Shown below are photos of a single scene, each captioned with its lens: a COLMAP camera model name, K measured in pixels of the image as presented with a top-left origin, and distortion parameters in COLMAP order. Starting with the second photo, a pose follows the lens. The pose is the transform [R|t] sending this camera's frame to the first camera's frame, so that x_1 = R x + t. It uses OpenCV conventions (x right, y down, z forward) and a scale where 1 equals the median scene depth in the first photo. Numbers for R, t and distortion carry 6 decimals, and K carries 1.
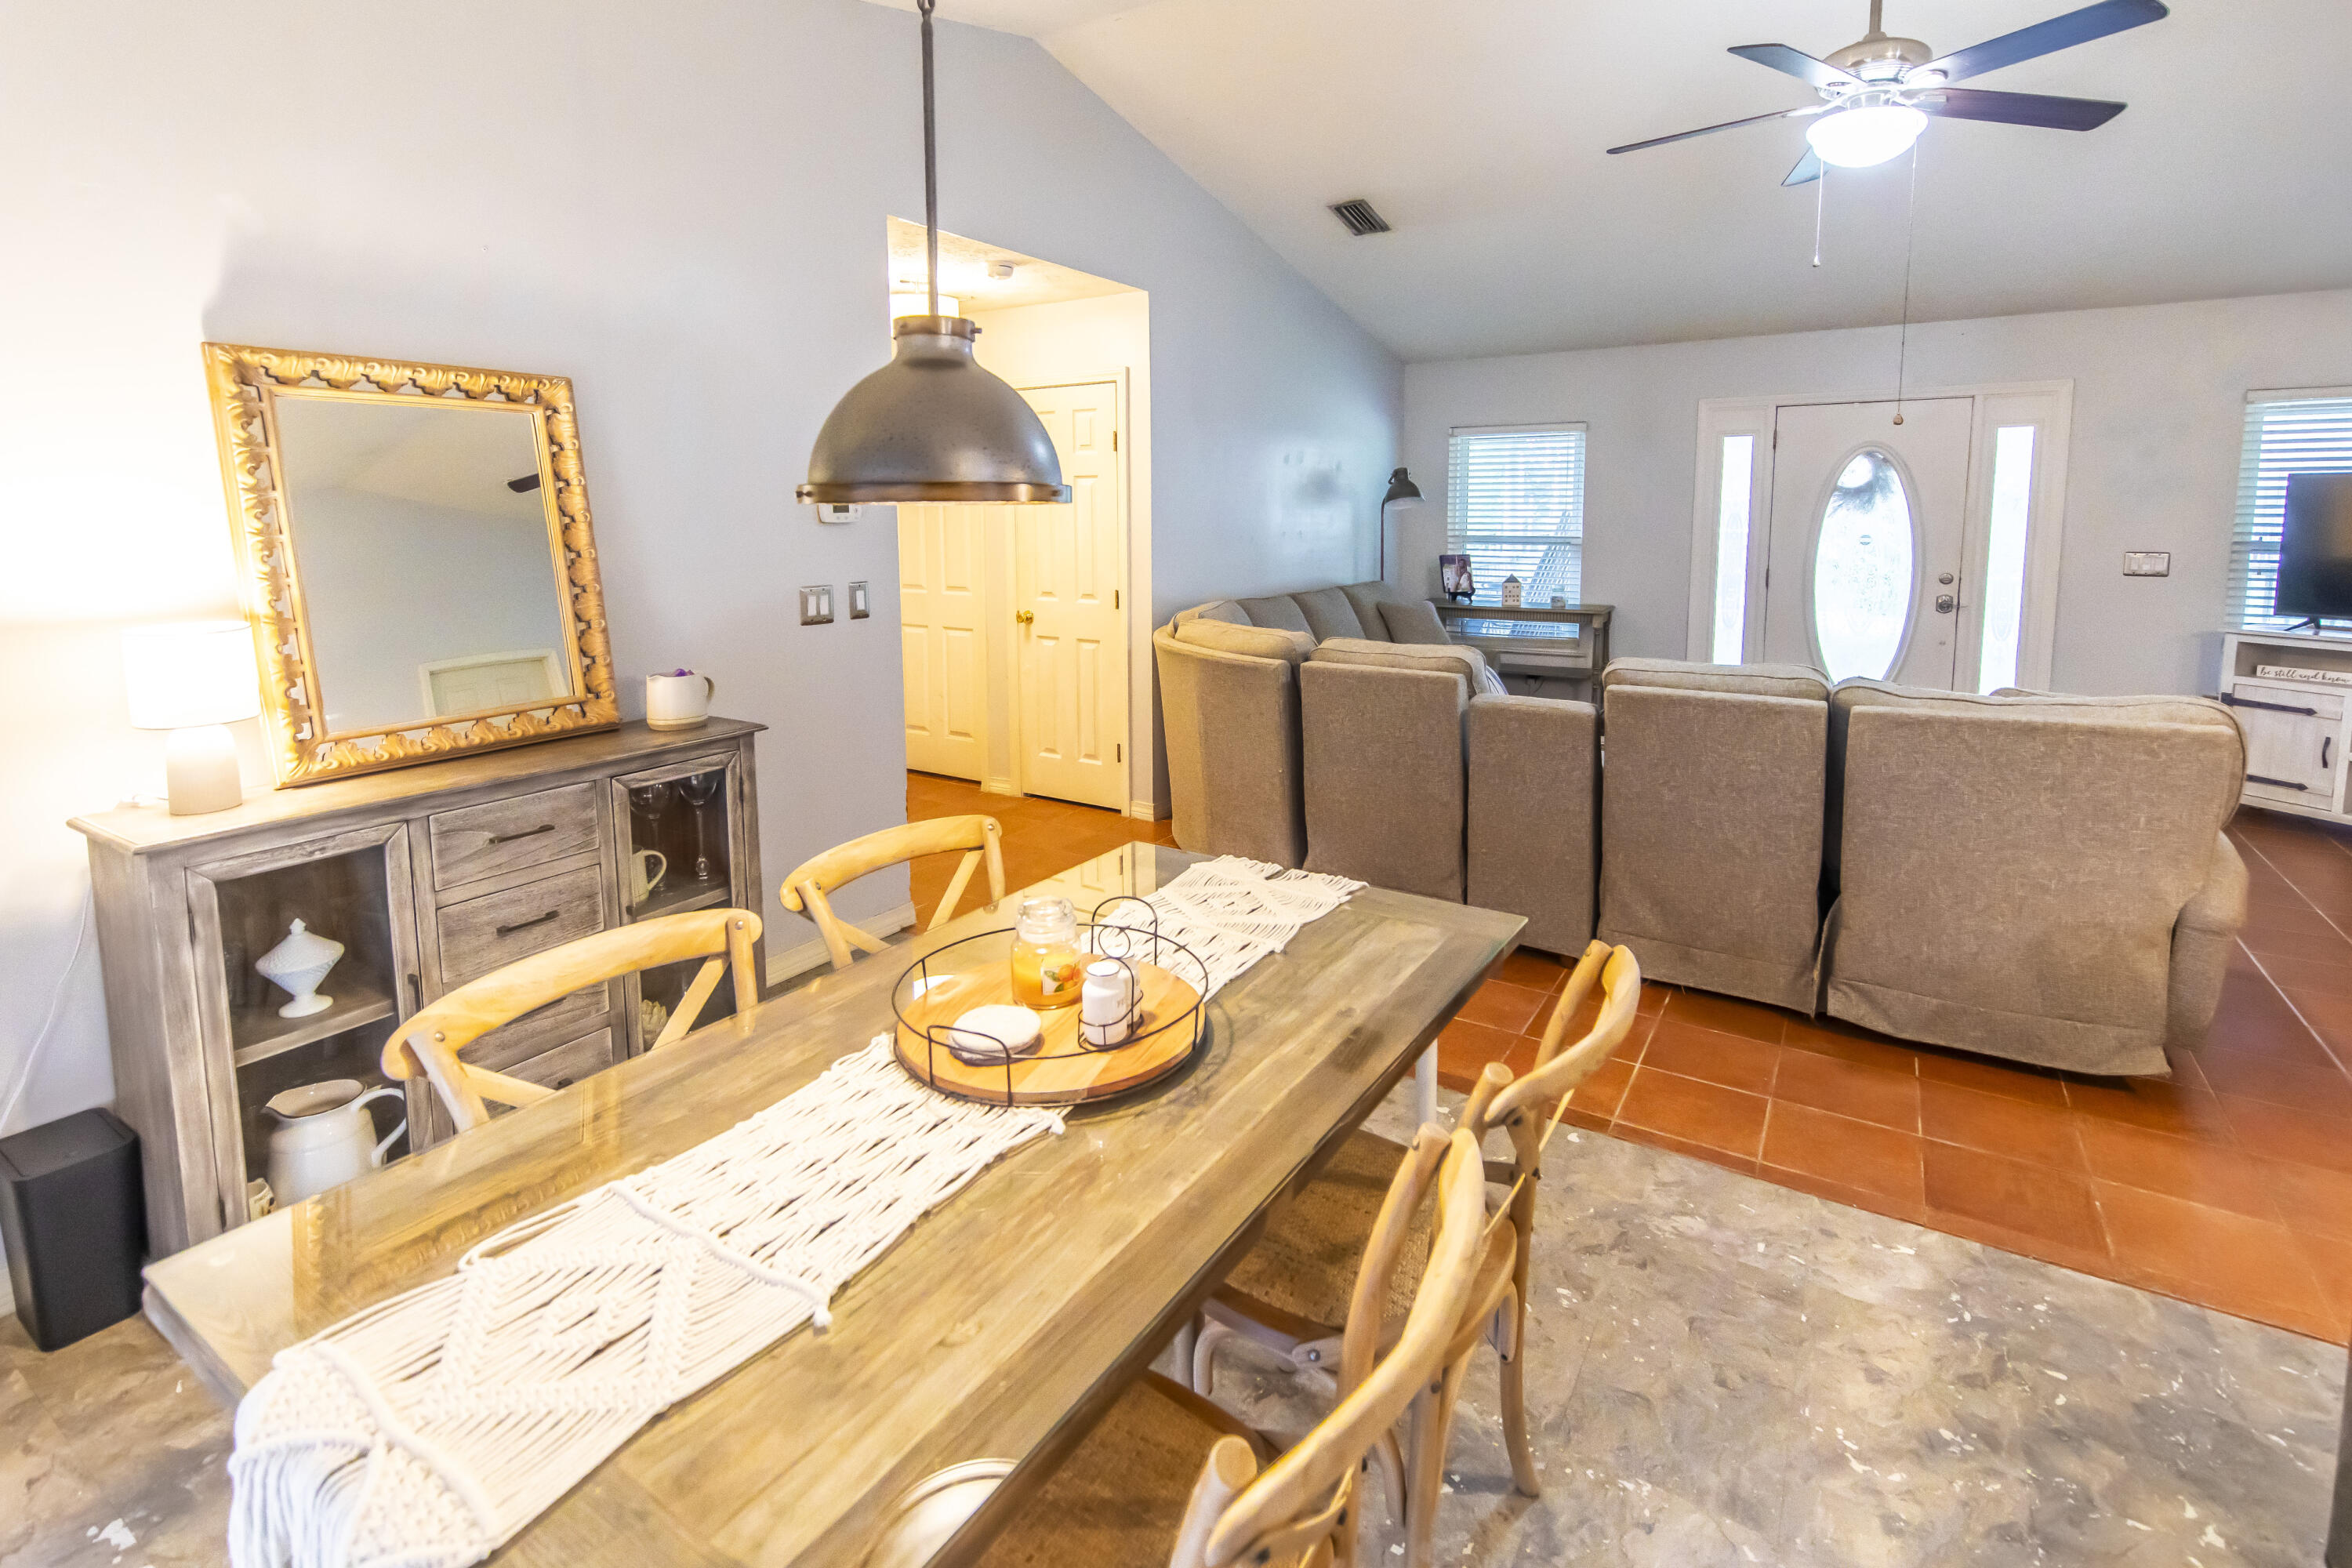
lens RADIAL K [[1080.9, 0, 1167.3], [0, 1080.9, 779.1], [0, 0, 1]] dist [0.022720, 0.000486]
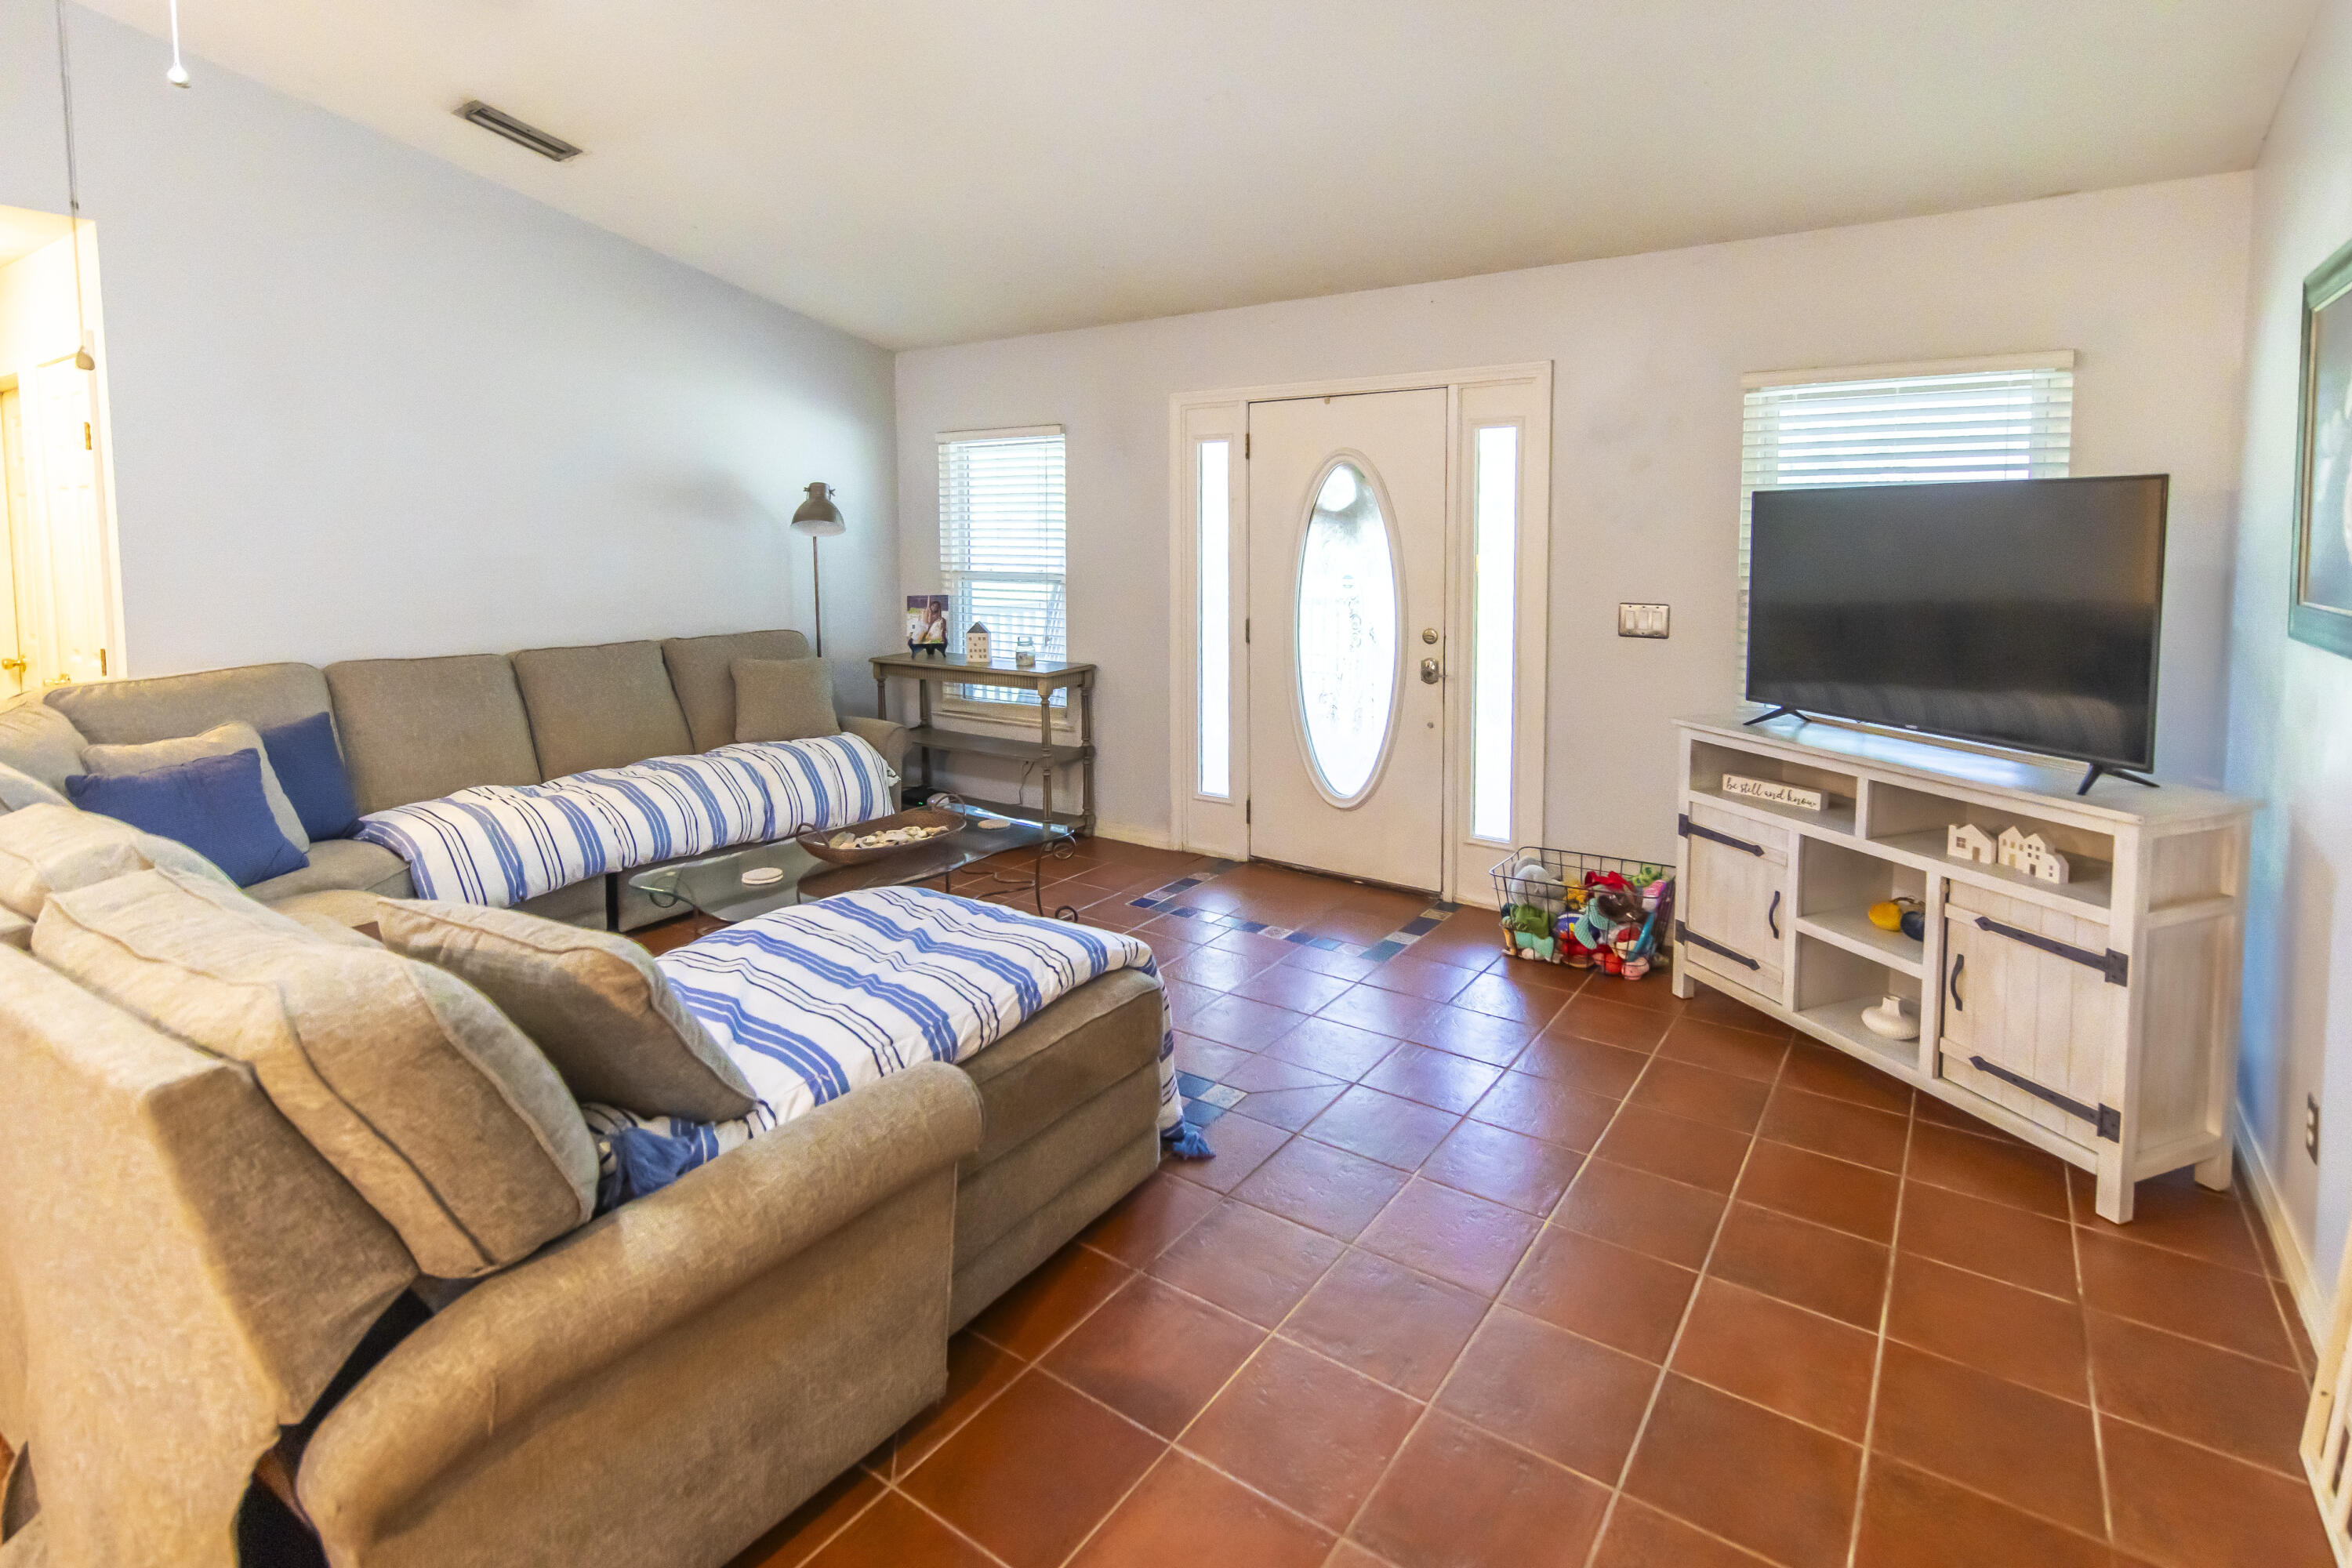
lens RADIAL K [[1134.4, 0, 1182.5], [0, 1134.4, 786.4], [0, 0, 1]] dist [0.000411, 0.000190]
pose [[0.999701, 0.003406, -0.024196, 0.550463], [-0.004010, 0.999681, -0.024939, -0.063345], [0.024104, 0.025029, 0.999396, 0.246163]]
